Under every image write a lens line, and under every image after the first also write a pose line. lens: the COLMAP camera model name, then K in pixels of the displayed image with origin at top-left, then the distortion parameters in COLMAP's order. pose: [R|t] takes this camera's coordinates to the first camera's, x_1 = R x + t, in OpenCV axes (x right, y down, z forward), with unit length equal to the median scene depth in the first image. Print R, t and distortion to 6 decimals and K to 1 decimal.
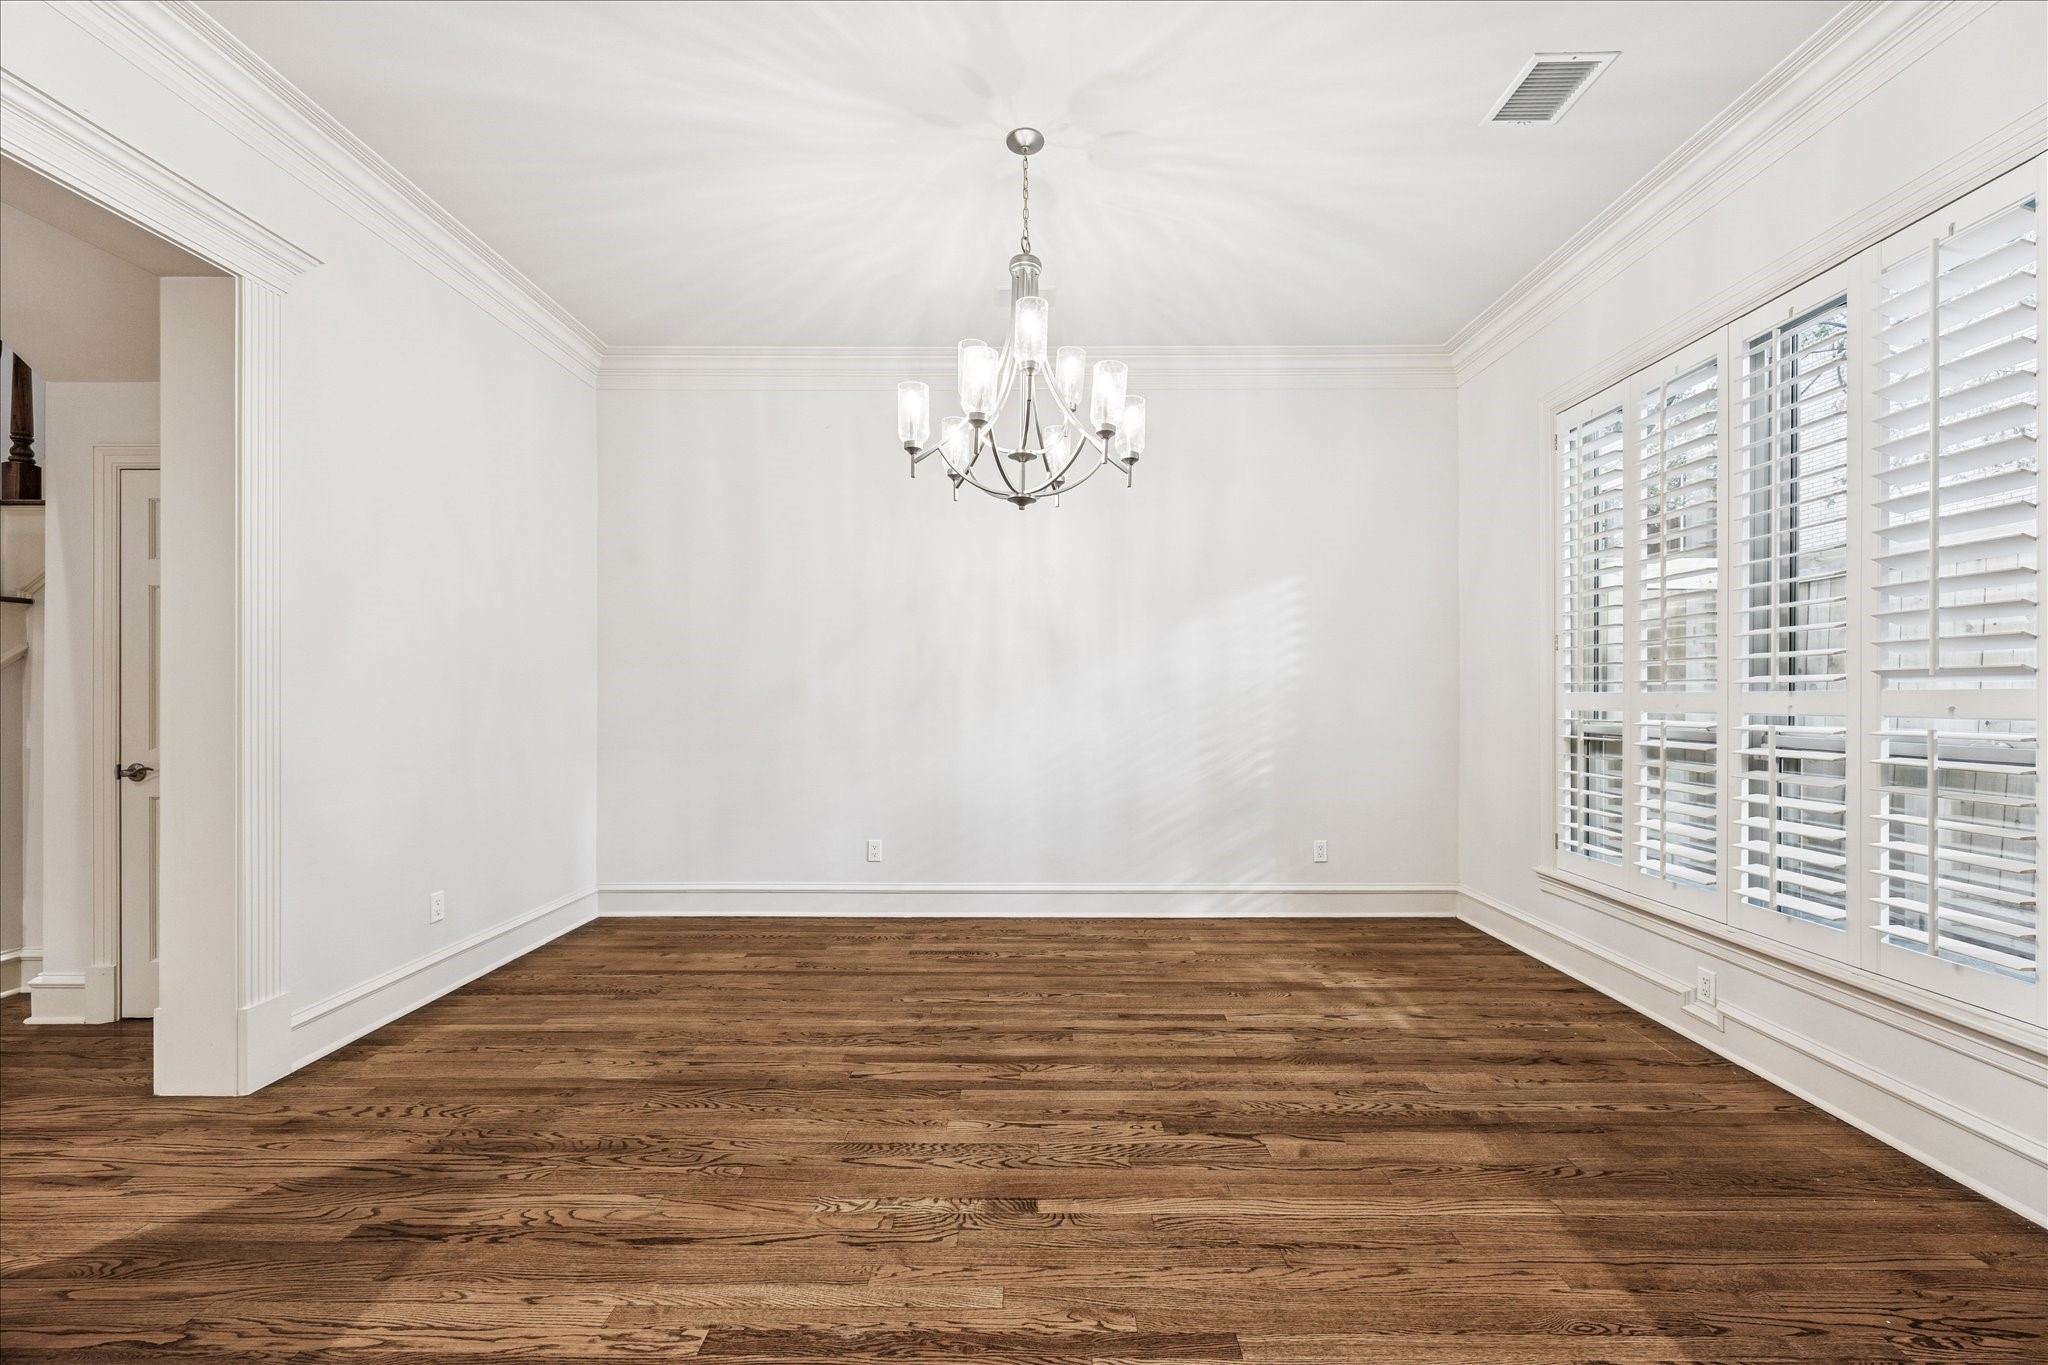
lens RADIAL K [[783.2, 0, 1024.0], [0, 783.2, 682.5], [0, 0, 1]] dist [0.000333, 0.000025]
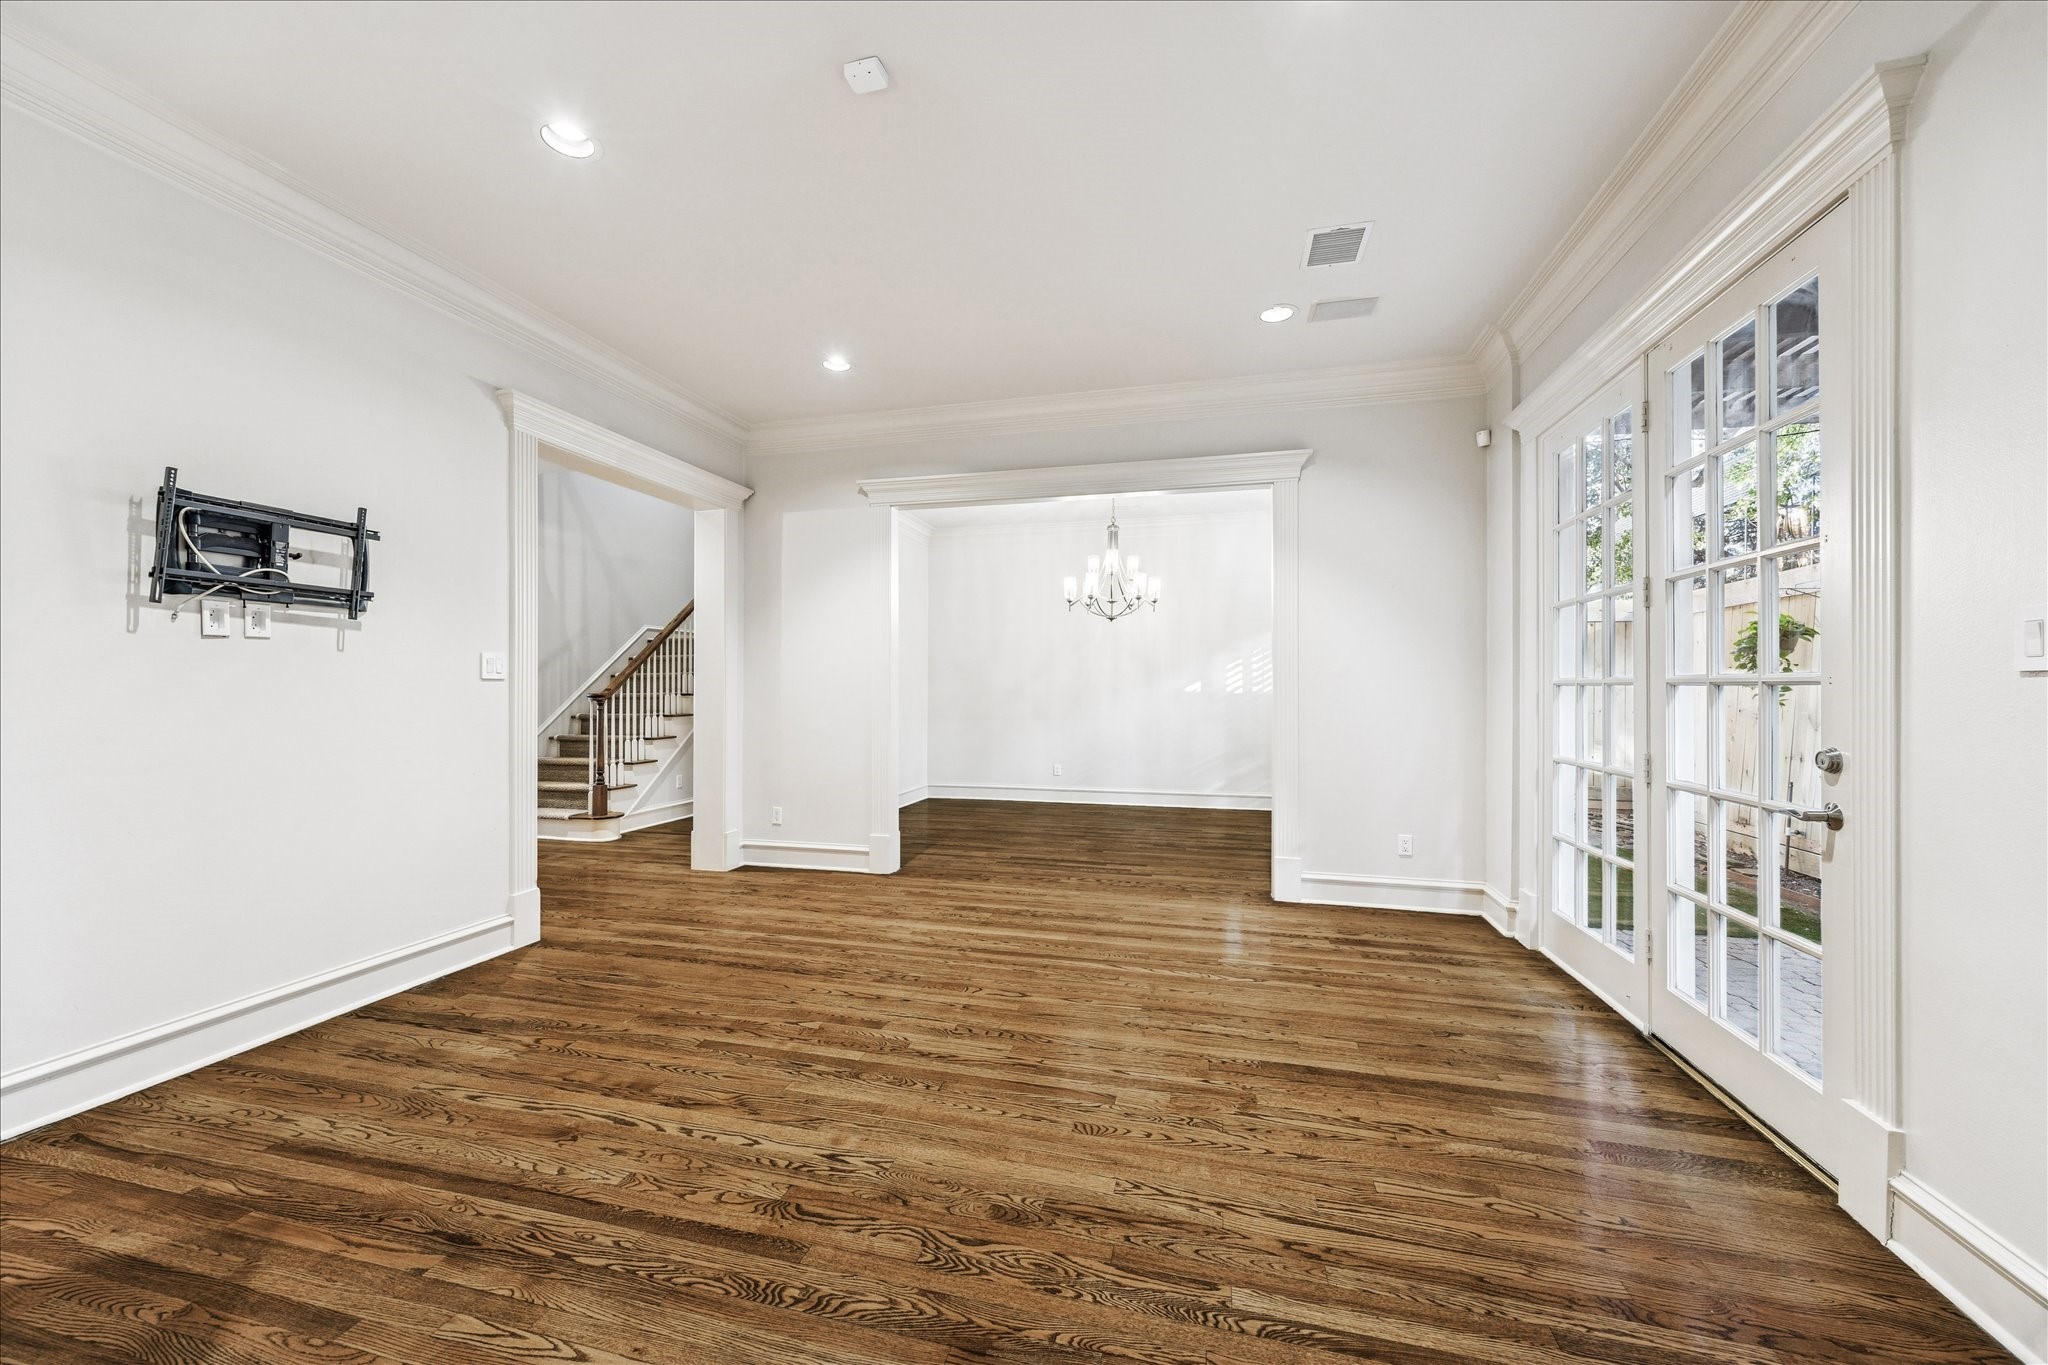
lens RADIAL K [[783.2, 0, 1024.0], [0, 783.2, 682.5], [0, 0, 1]] dist [0.000333, 0.000025]
pose [[0.971082, -0.000024, -0.238744, 0.213393], [-0.000752, 0.999995, -0.003162, -0.006804], [0.238743, 0.003250, 0.971077, -1.012253]]
